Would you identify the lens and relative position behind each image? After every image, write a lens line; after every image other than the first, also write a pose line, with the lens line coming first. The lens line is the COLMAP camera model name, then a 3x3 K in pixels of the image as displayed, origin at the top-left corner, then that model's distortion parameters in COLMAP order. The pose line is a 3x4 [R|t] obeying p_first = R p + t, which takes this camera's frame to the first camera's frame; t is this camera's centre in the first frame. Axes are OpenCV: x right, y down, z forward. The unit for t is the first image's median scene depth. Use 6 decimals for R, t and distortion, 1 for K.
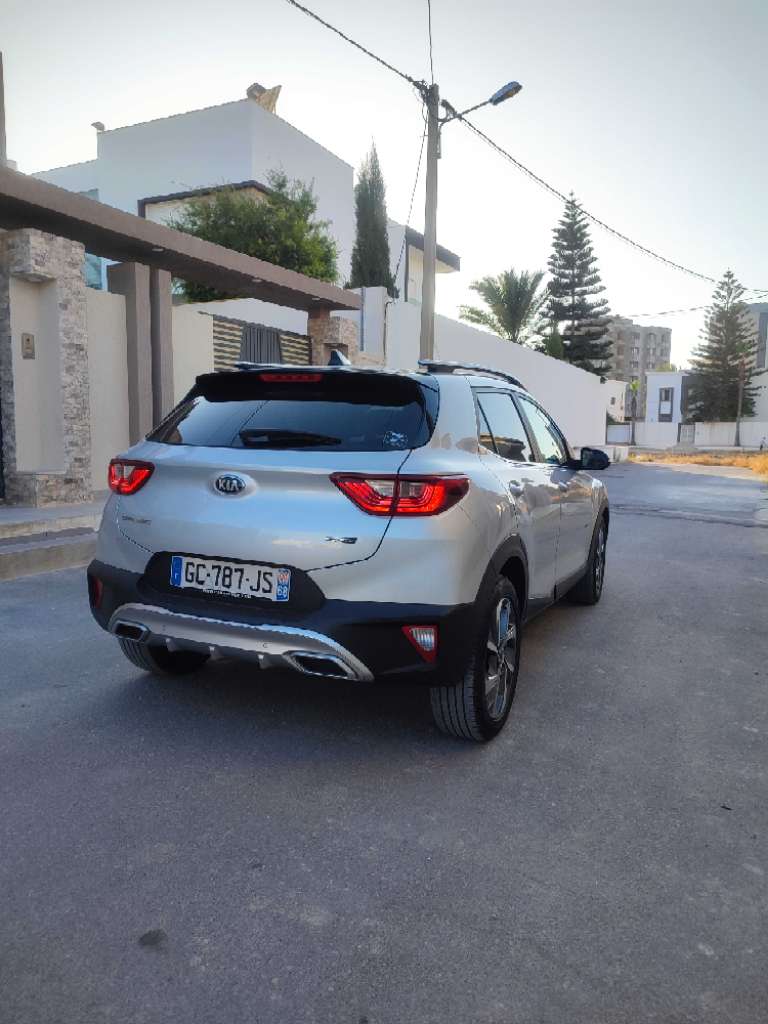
lens RADIAL K [[741.2, 0, 385.0], [0, 741.2, 513.2], [0, 0, 1]] dist [0.030939, -0.032095]
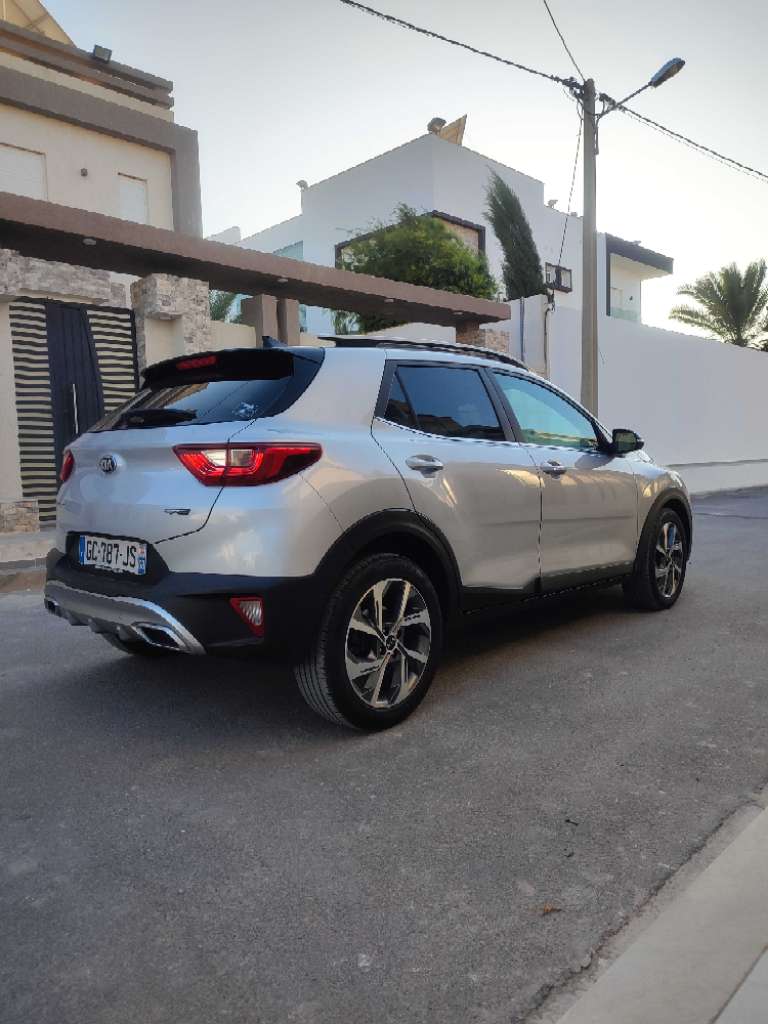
lens RADIAL K [[741.2, 0, 386.1], [0, 741.2, 513.0], [0, 0, 1]] dist [0.030939, -0.032095]
pose [[0.948507, -0.024750, -0.315789, 0.201179], [0.012514, 0.999092, -0.040718, 0.031671], [0.316510, 0.034669, 0.947955, 0.052824]]
